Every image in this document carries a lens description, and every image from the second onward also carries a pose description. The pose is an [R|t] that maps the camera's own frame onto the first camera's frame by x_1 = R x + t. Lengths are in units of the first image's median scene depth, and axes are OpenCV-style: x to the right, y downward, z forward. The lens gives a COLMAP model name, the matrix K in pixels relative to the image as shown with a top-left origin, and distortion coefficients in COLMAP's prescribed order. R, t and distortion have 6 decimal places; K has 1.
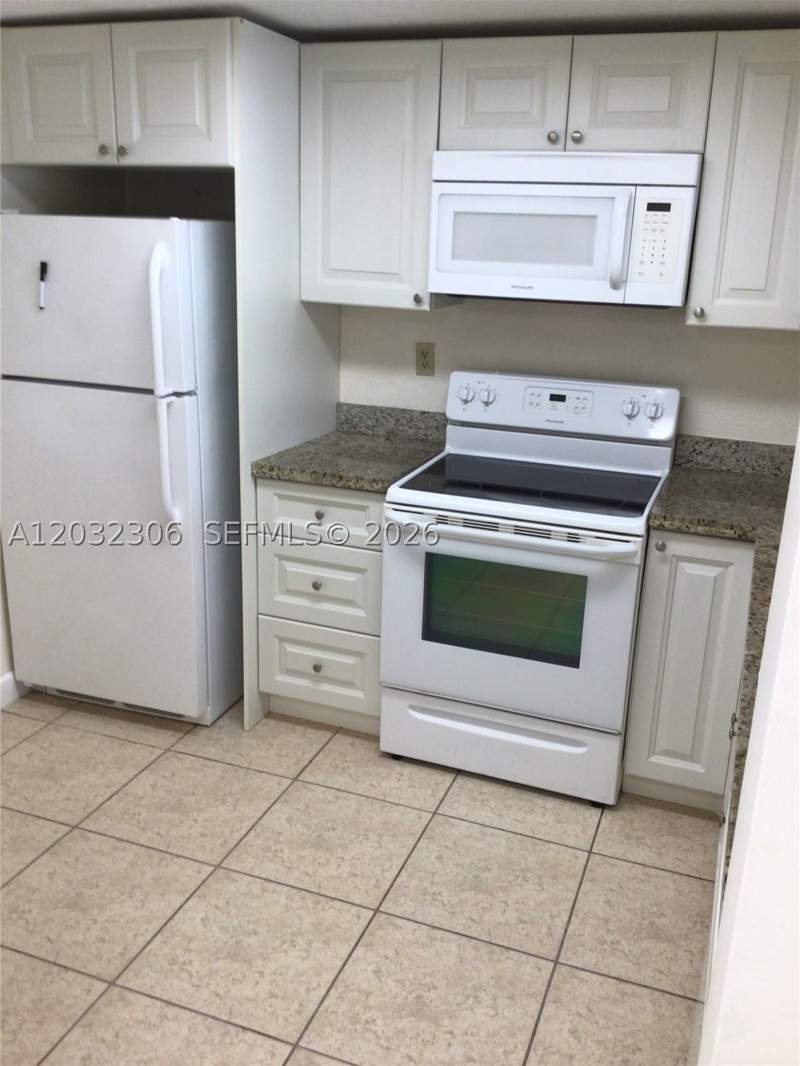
lens RADIAL K [[975.3, 0, 400.0], [0, 975.3, 533.0], [0, 0, 1]] dist [0.129931, -0.261429]
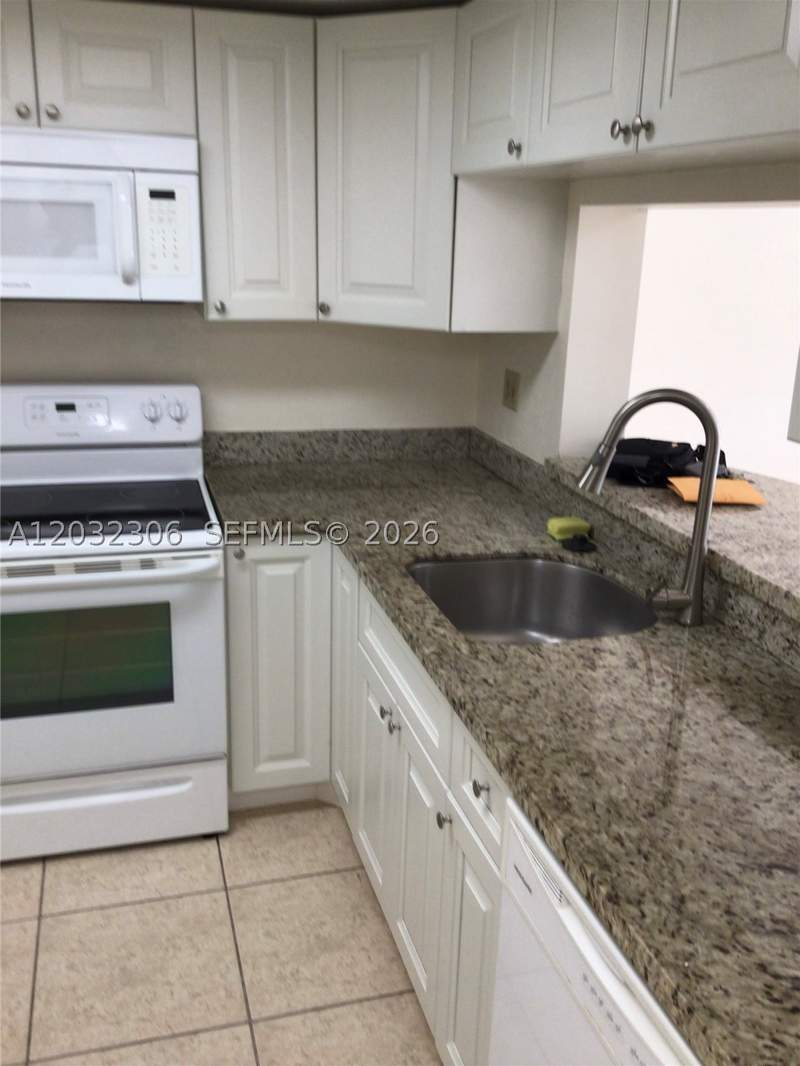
lens RADIAL K [[975.3, 0, 400.0], [0, 975.3, 533.0], [0, 0, 1]] dist [0.129931, -0.261429]
pose [[0.800080, -0.188211, 0.569603, -0.142333], [0.172571, 0.981583, 0.081942, -0.055237], [-0.574535, 0.032737, 0.817825, 0.123988]]
